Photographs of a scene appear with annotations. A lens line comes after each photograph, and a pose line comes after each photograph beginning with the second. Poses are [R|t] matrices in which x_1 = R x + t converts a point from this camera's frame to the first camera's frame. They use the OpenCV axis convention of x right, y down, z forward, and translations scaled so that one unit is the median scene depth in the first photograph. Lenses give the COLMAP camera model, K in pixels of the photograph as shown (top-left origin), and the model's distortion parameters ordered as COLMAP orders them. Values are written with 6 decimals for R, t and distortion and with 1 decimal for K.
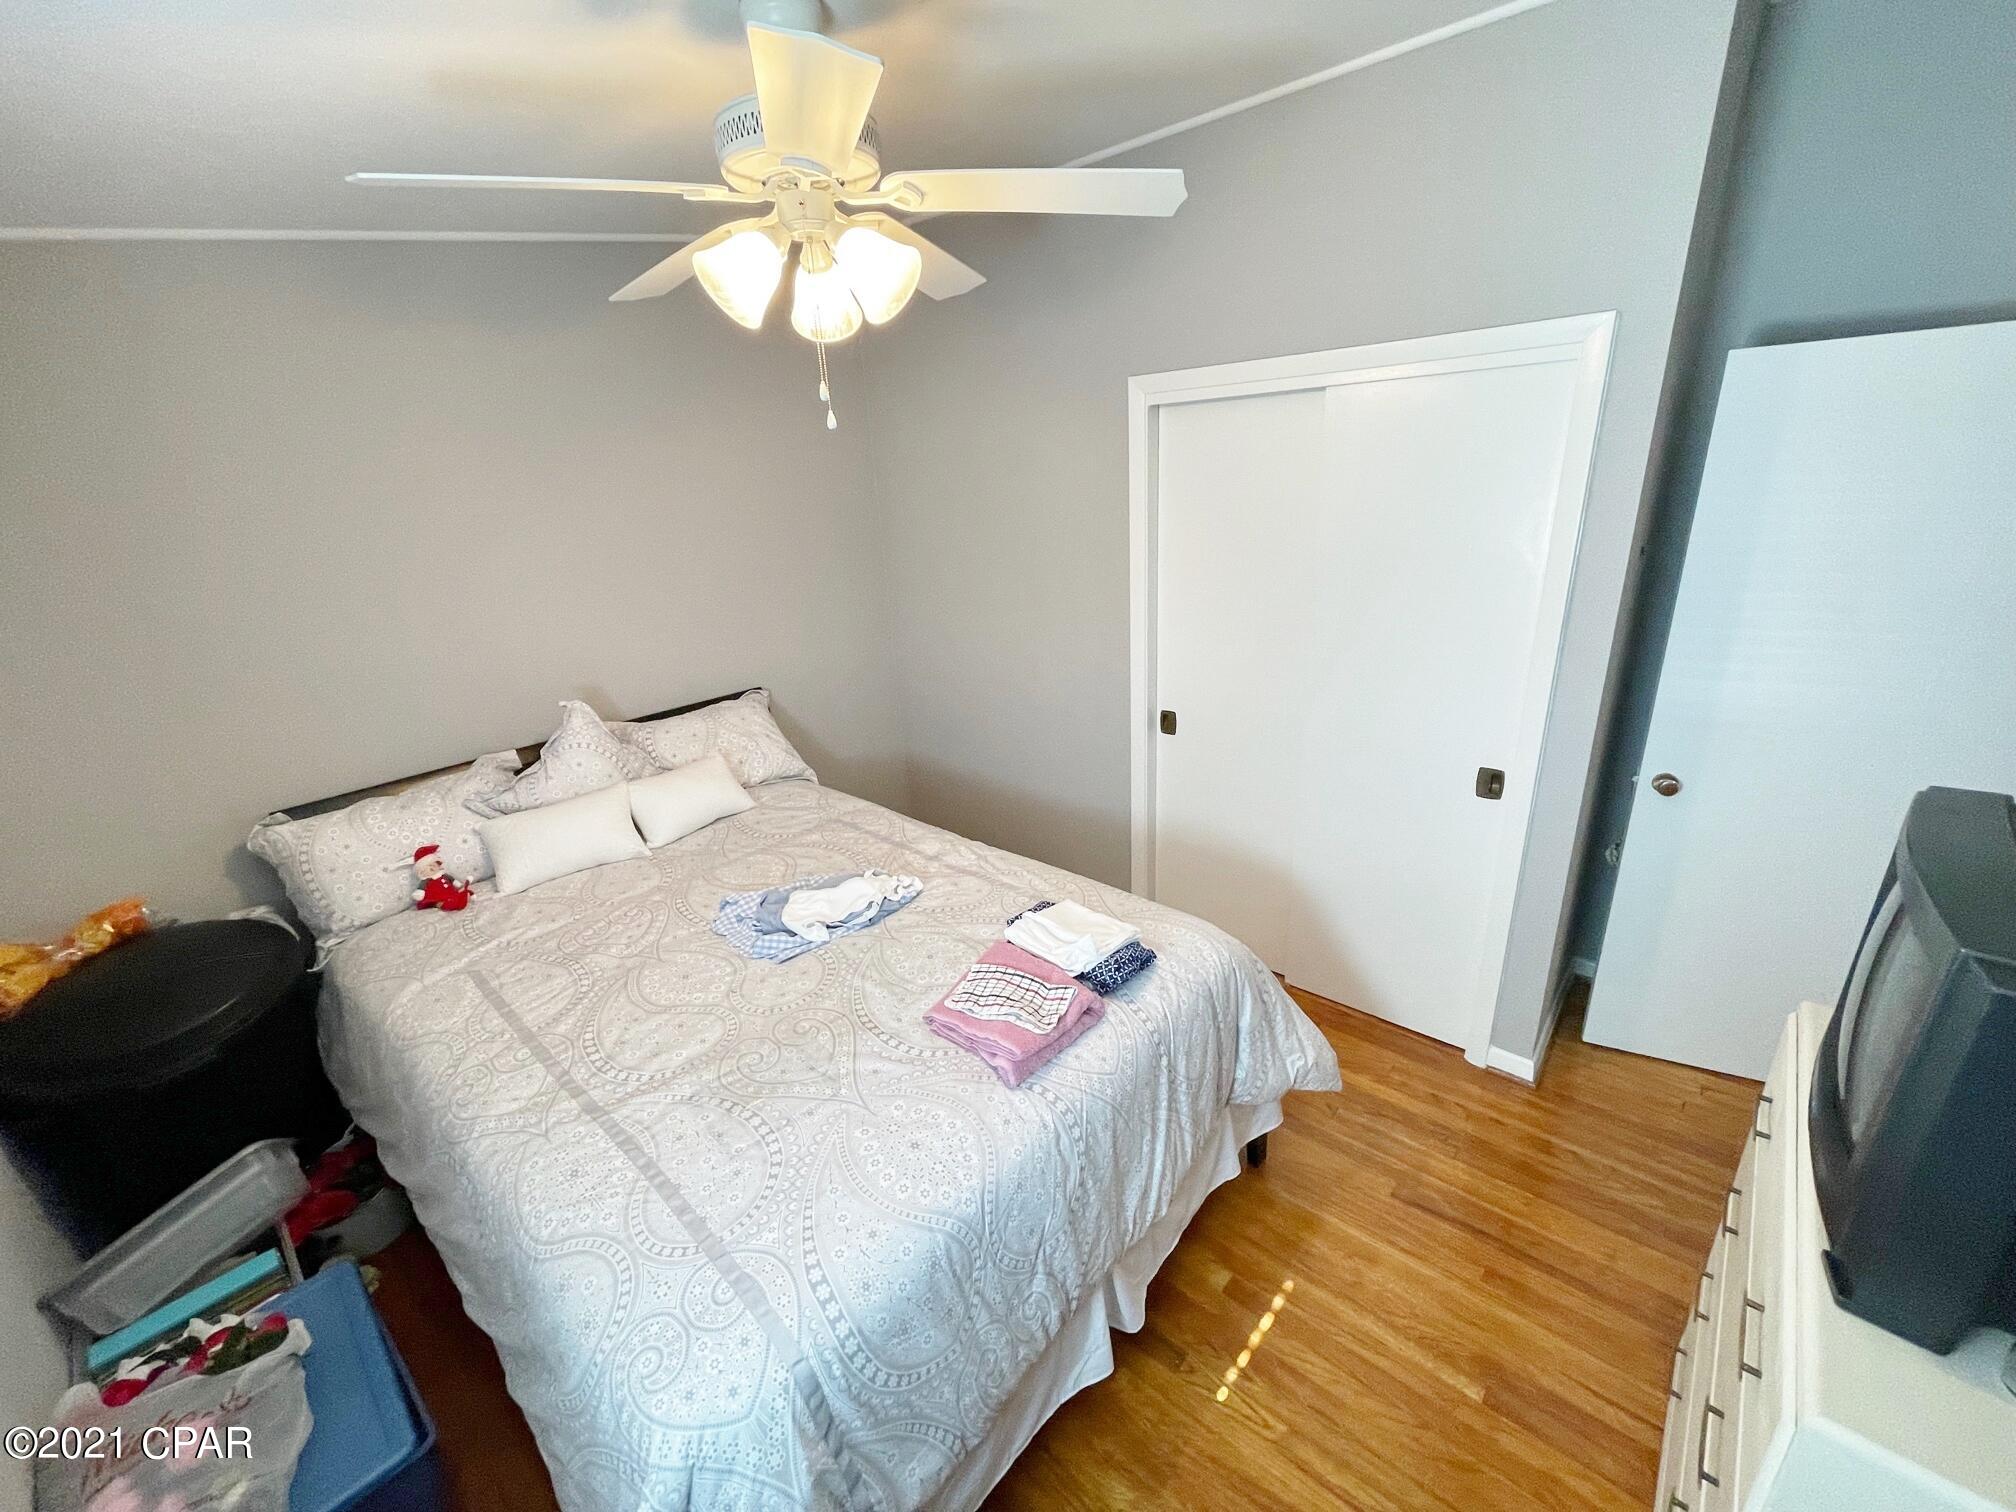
lens RADIAL K [[813.4, 0, 1010.0], [0, 813.4, 753.8], [0, 0, 1]] dist [-0.003761, 0.000150]
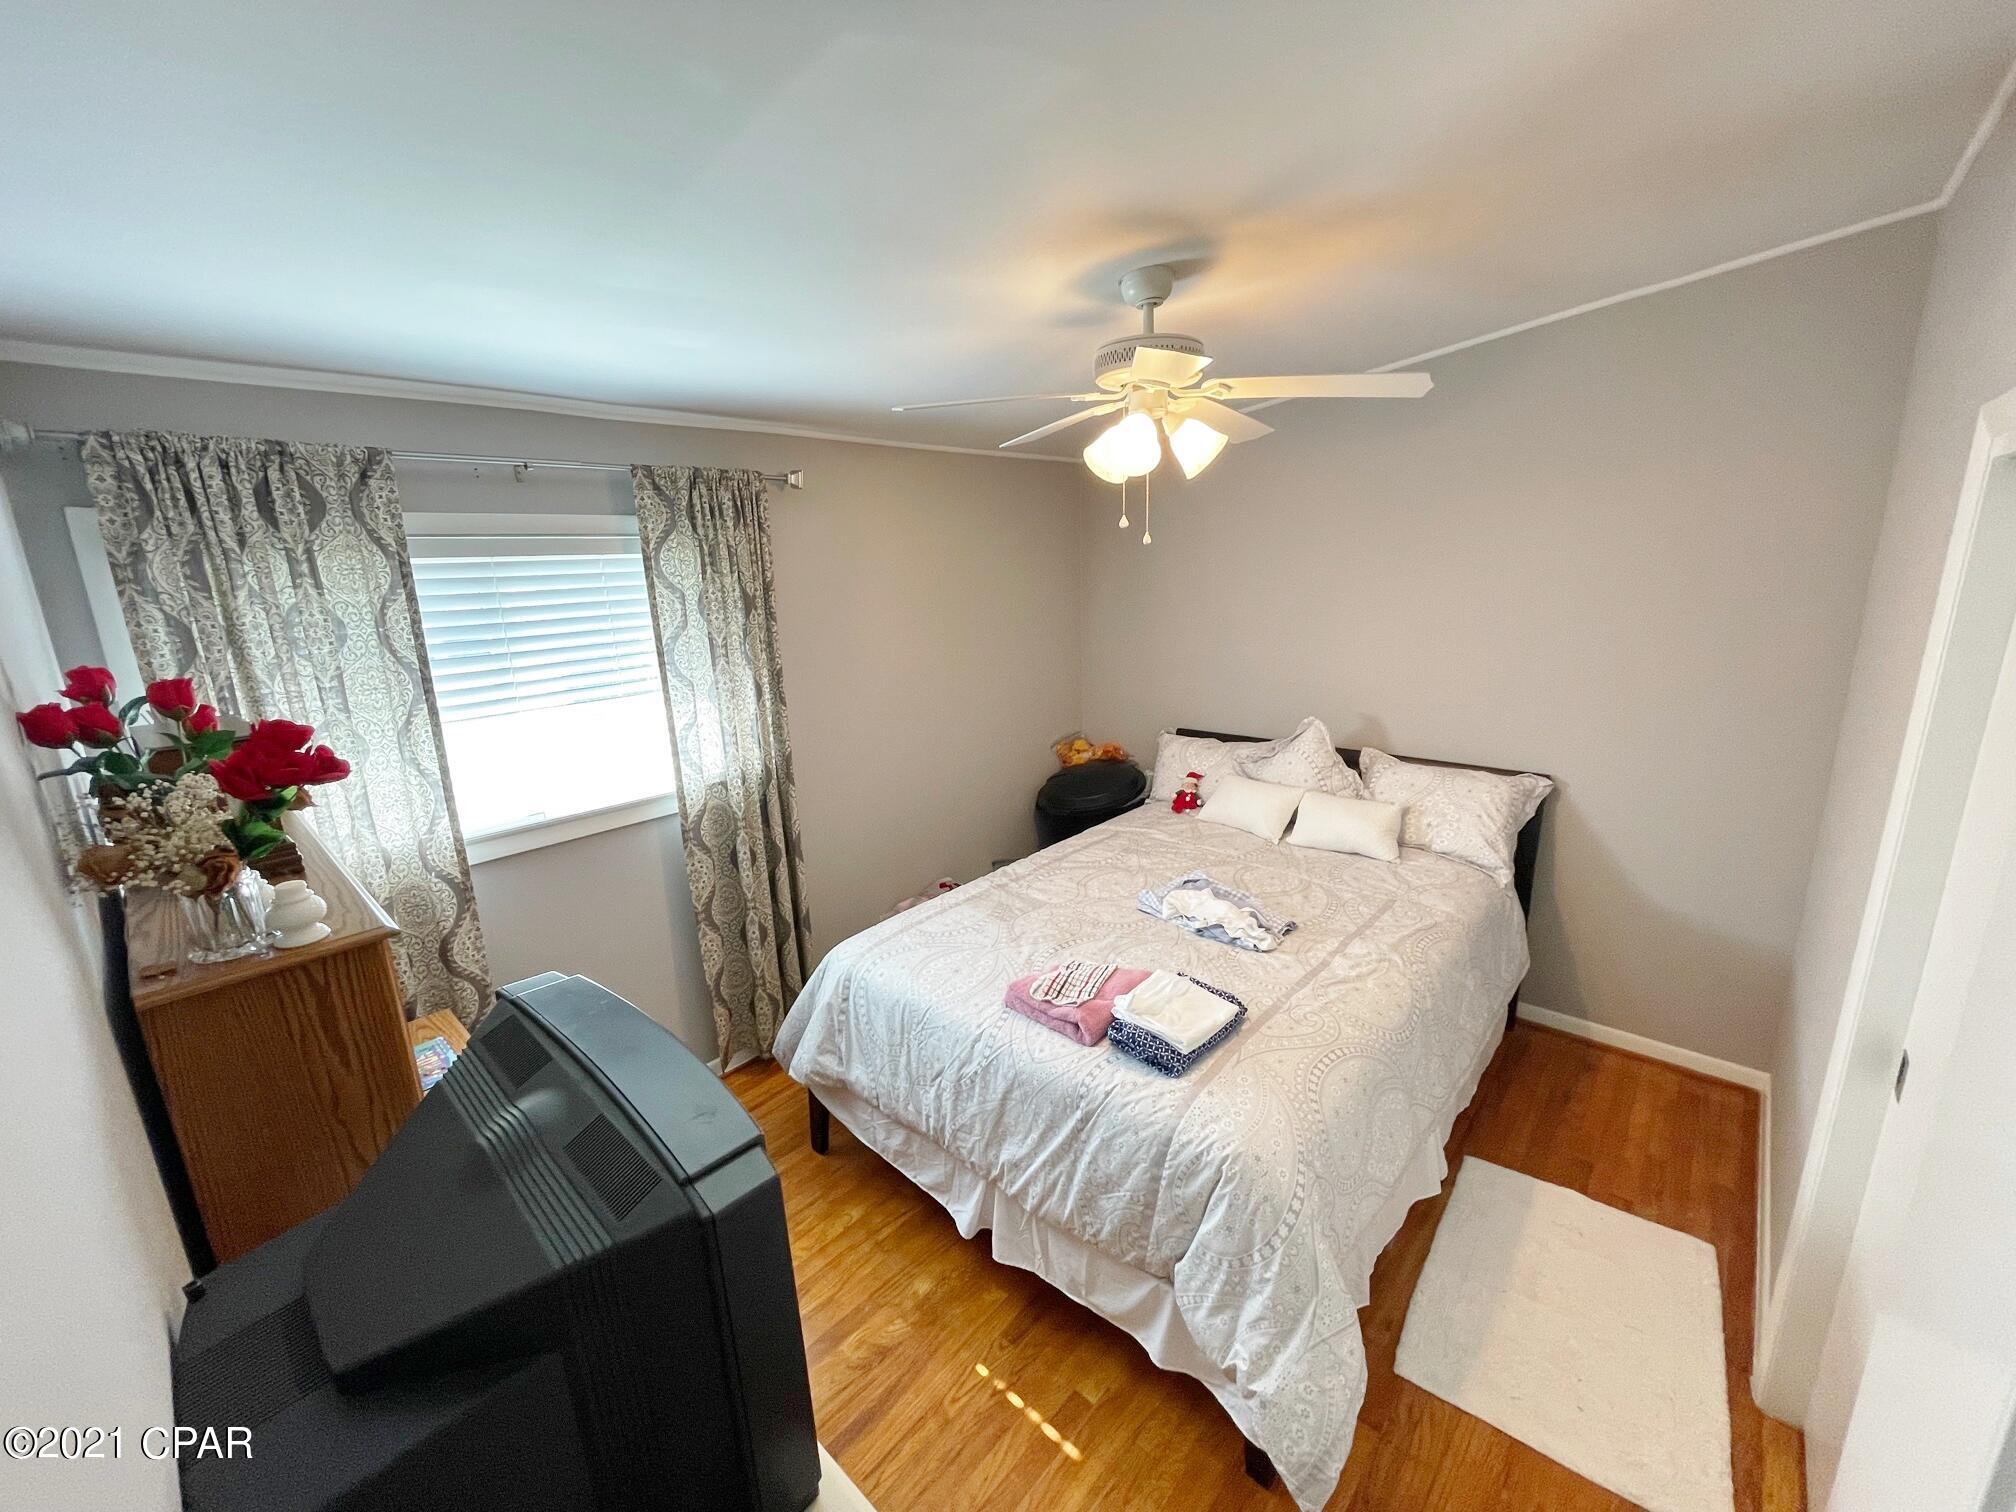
lens RADIAL K [[813.4, 0, 1007.9], [0, 813.4, 756.4], [0, 0, 1]] dist [-0.003761, 0.000150]
pose [[-0.006779, 0.290701, -0.956790, 0.942362], [-0.299714, 0.912234, 0.279287, -0.293638], [0.954005, 0.288657, 0.080943, 0.578655]]
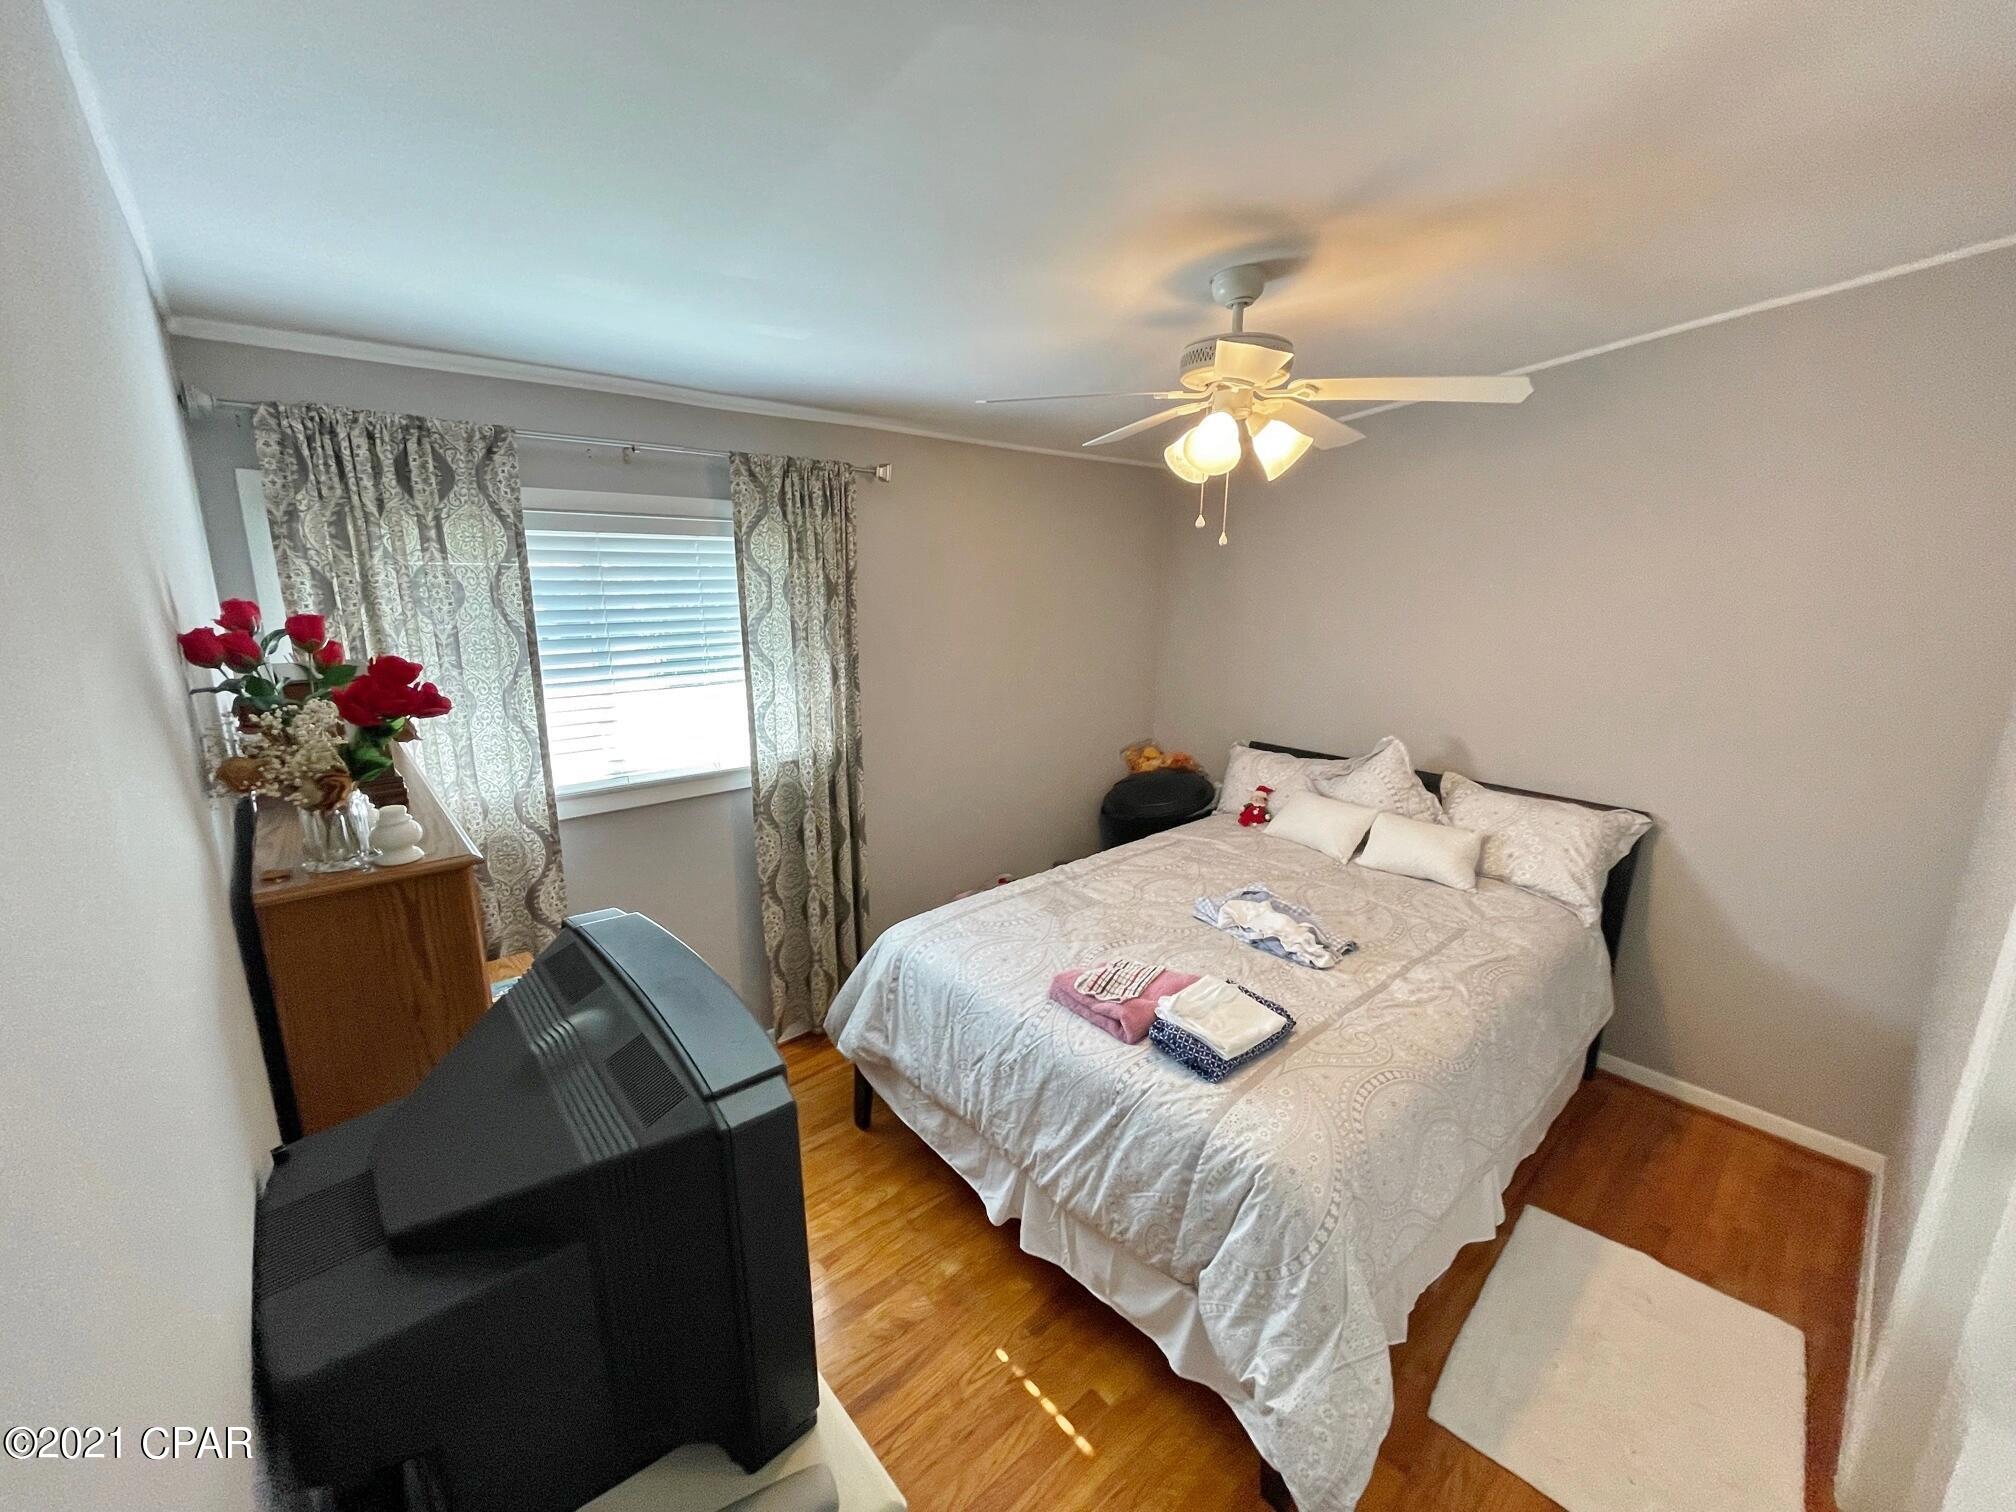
lens RADIAL K [[813.4, 0, 1008.0], [0, 813.4, 756.8], [0, 0, 1]] dist [-0.003761, 0.000150]
pose [[-0.115626, 0.276024, -0.954171, 0.957466], [-0.332152, 0.894570, 0.299032, -0.281383], [0.936112, 0.351505, -0.011754, 0.606330]]
